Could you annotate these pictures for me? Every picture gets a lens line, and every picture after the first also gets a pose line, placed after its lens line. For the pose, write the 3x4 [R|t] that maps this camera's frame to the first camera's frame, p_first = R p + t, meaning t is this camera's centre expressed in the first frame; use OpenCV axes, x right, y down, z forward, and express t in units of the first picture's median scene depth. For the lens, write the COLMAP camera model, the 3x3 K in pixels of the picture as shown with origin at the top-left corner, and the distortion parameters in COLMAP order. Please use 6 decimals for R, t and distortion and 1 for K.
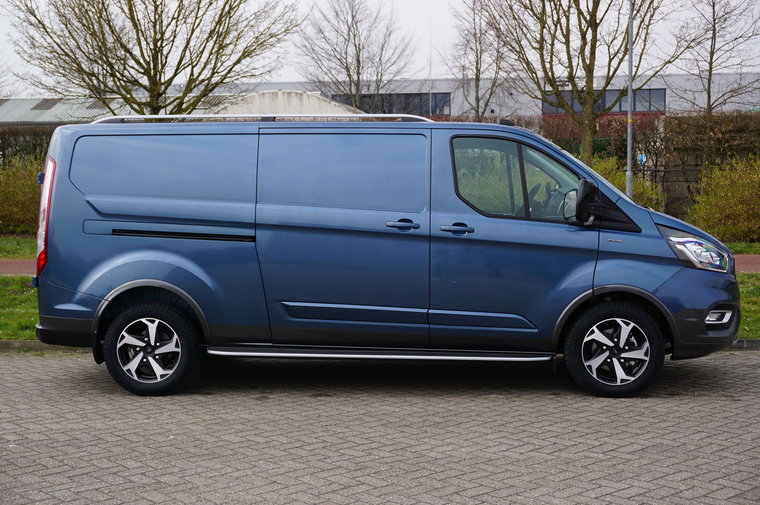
lens RADIAL K [[1046.6, 0, 379.1], [0, 1046.6, 260.5], [0, 0, 1]] dist [0.089374, 0.000000]
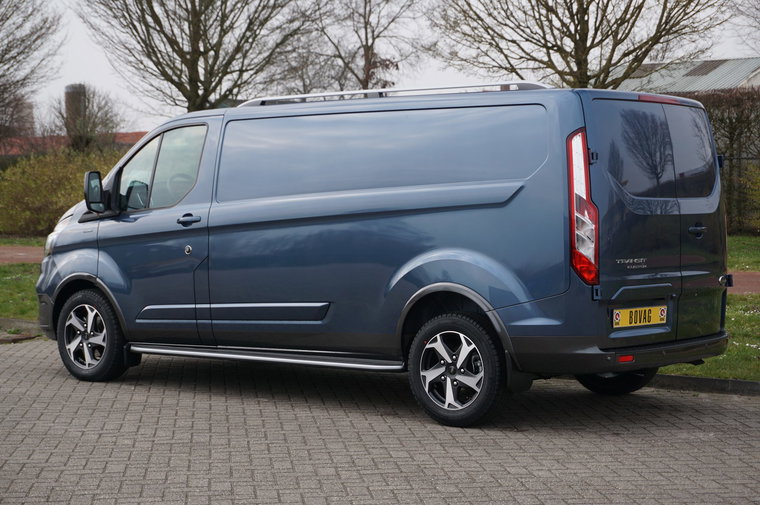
lens RADIAL K [[1506.7, 0, 381.7], [0, 1506.7, 254.6], [0, 0, 1]] dist [0.164816, 0.000000]
pose [[0.813595, 0.031089, -0.580601, 1.333804], [-0.041860, 0.999110, -0.005160, 0.000896], [0.579924, 0.028502, 0.814172, -0.055911]]
